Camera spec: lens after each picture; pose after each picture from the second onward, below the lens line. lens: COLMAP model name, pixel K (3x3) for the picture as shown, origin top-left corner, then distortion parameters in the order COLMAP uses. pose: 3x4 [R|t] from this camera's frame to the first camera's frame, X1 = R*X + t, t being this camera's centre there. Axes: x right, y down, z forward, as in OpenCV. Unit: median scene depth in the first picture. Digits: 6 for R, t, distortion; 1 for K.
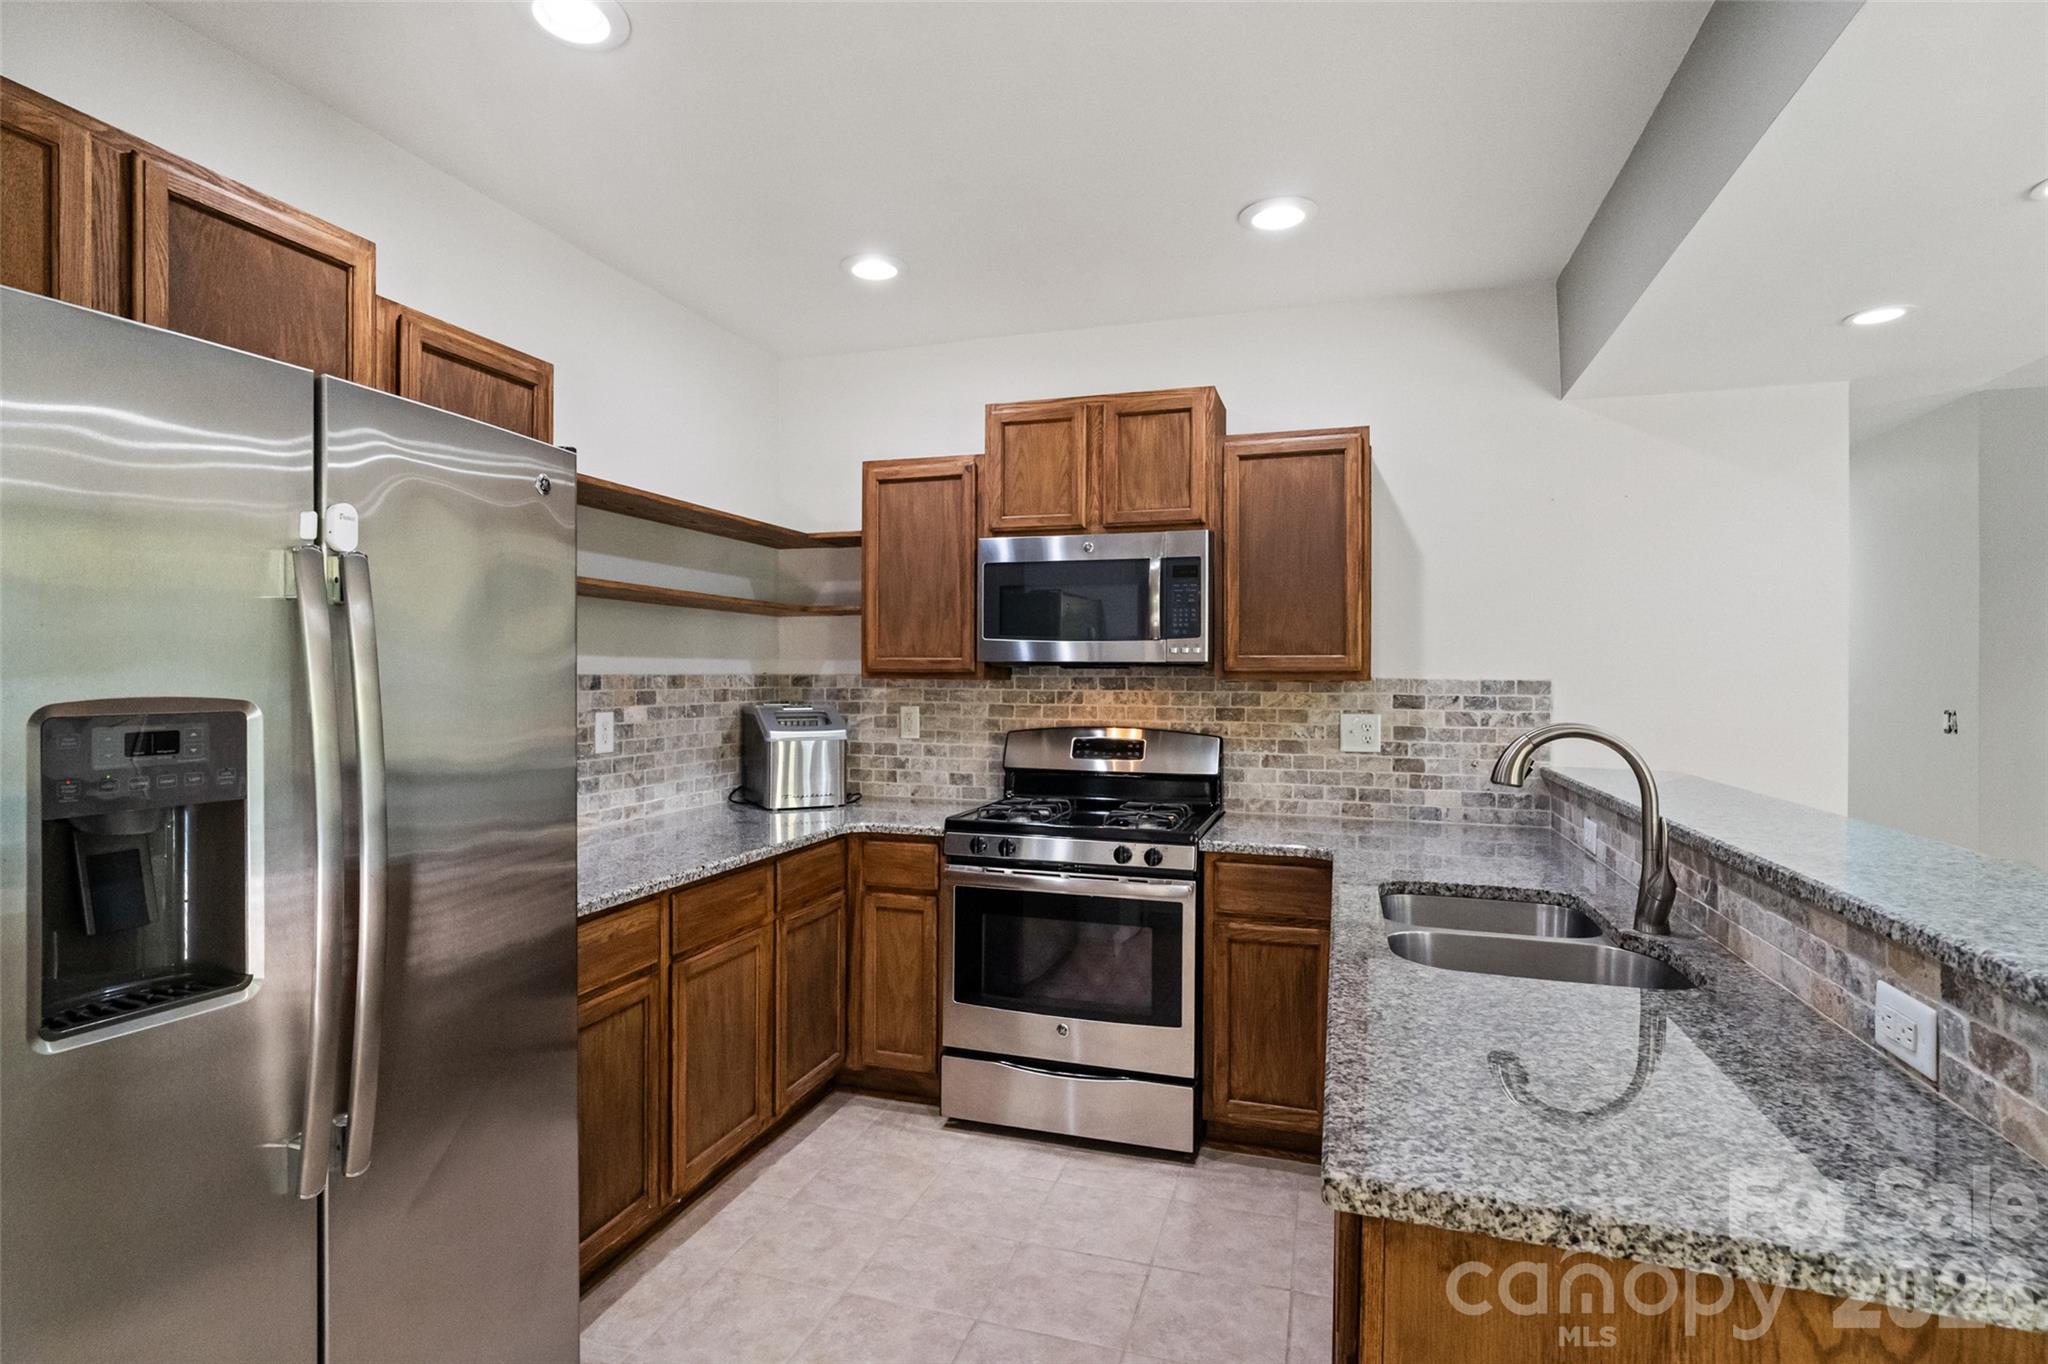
lens RADIAL K [[982.0, 0, 1014.5], [0, 982.0, 675.2], [0, 0, 1]] dist [-0.009763, 0.004372]
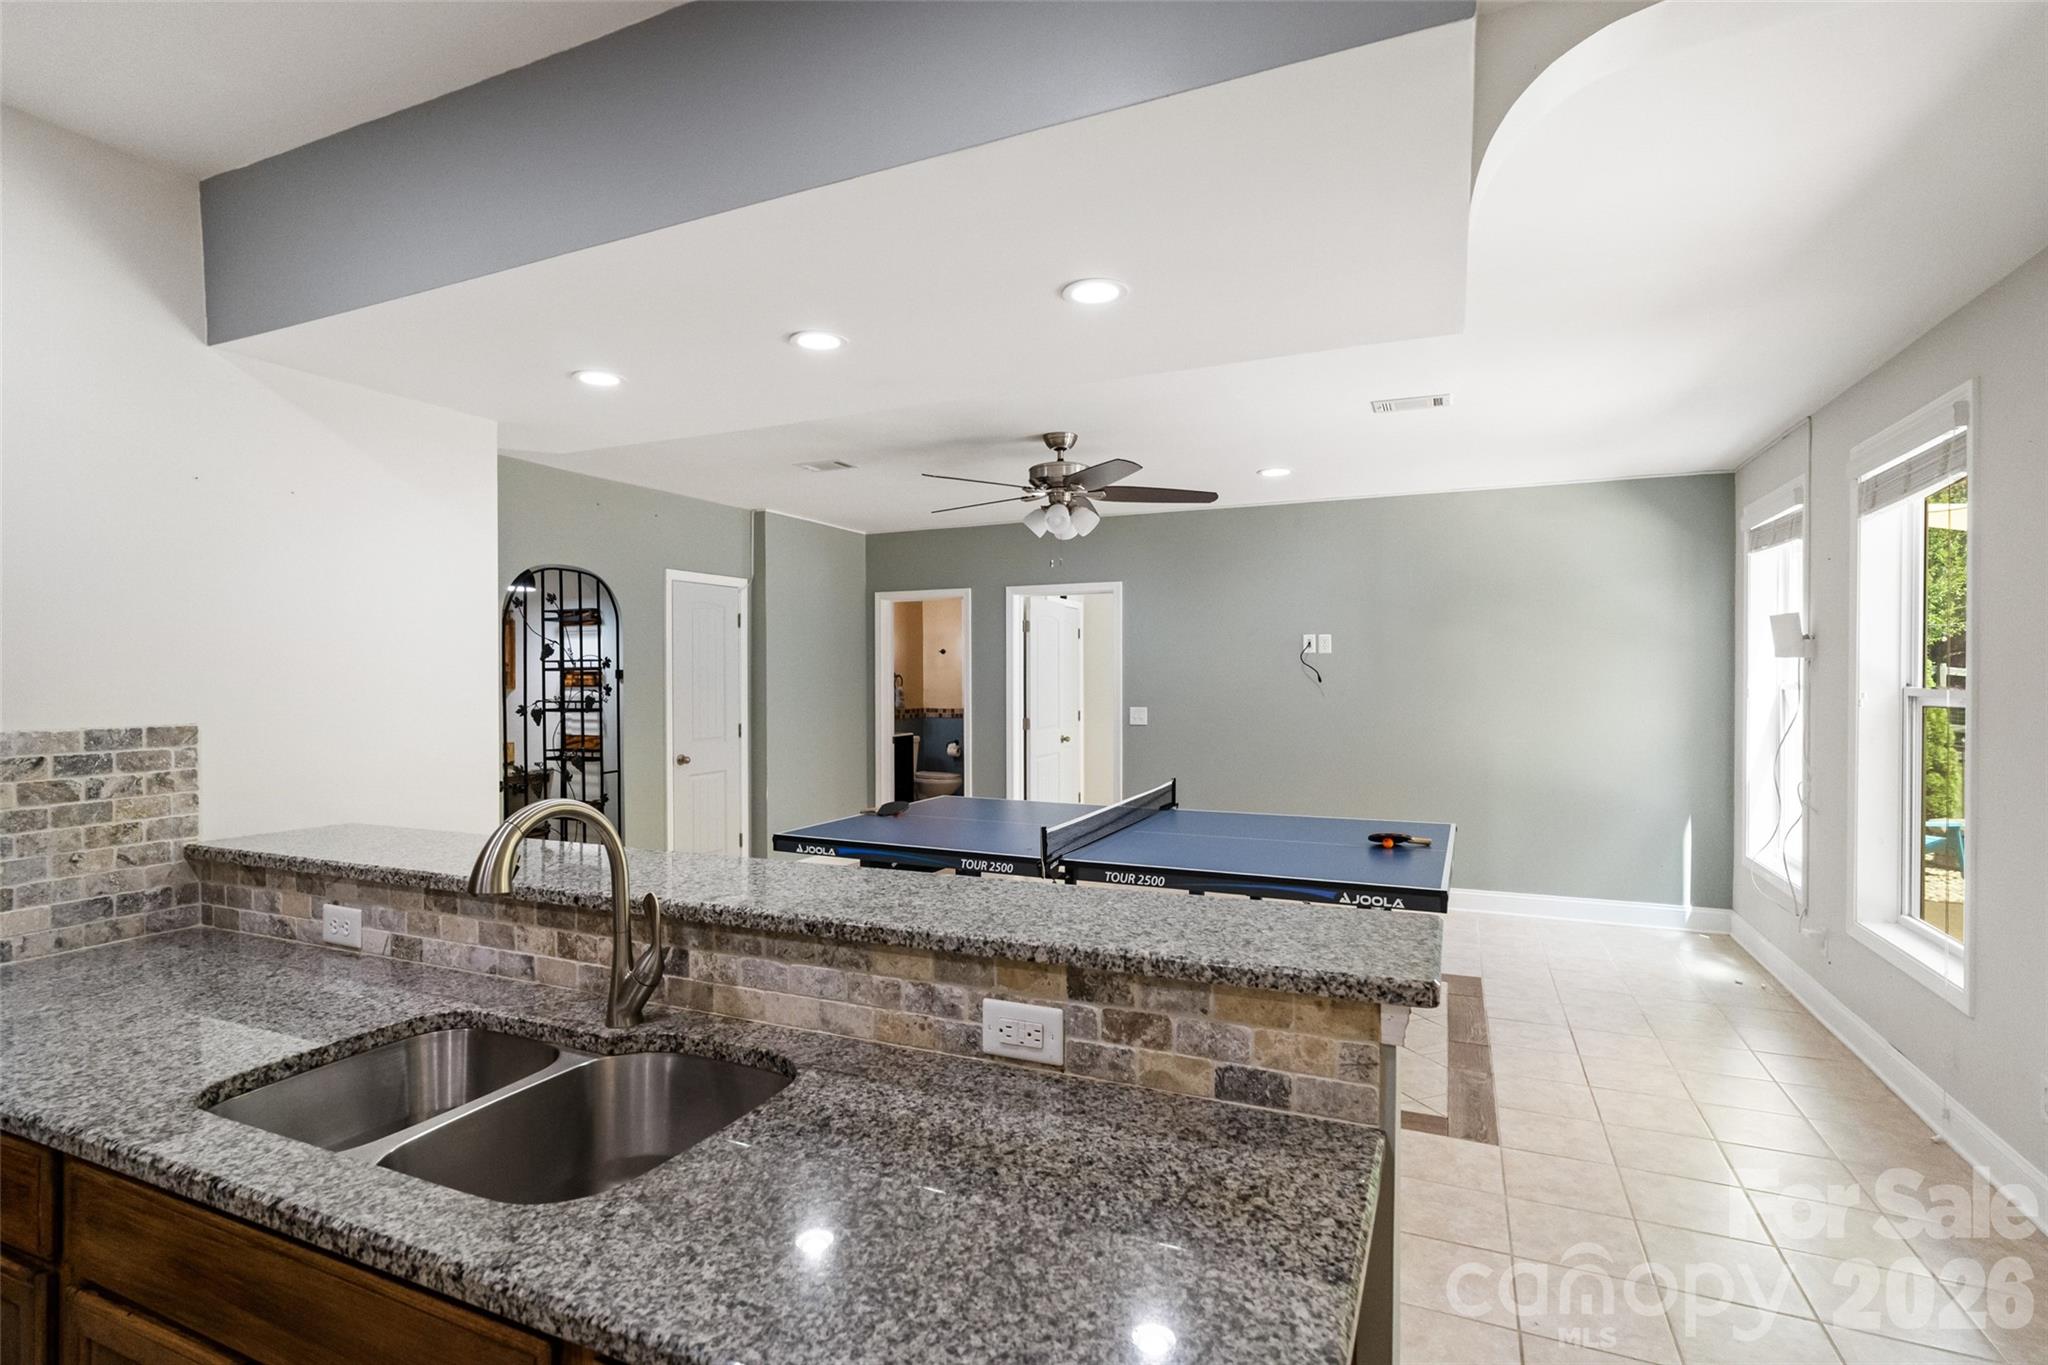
lens RADIAL K [[982.0, 0, 1012.9], [0, 982.0, 684.6], [0, 0, 1]] dist [-0.009763, 0.004372]
pose [[0.118814, -0.018304, 0.992748, -0.244993], [0.008881, 0.999810, 0.017372, -0.076240], [-0.992877, 0.006753, 0.118954, 0.739753]]
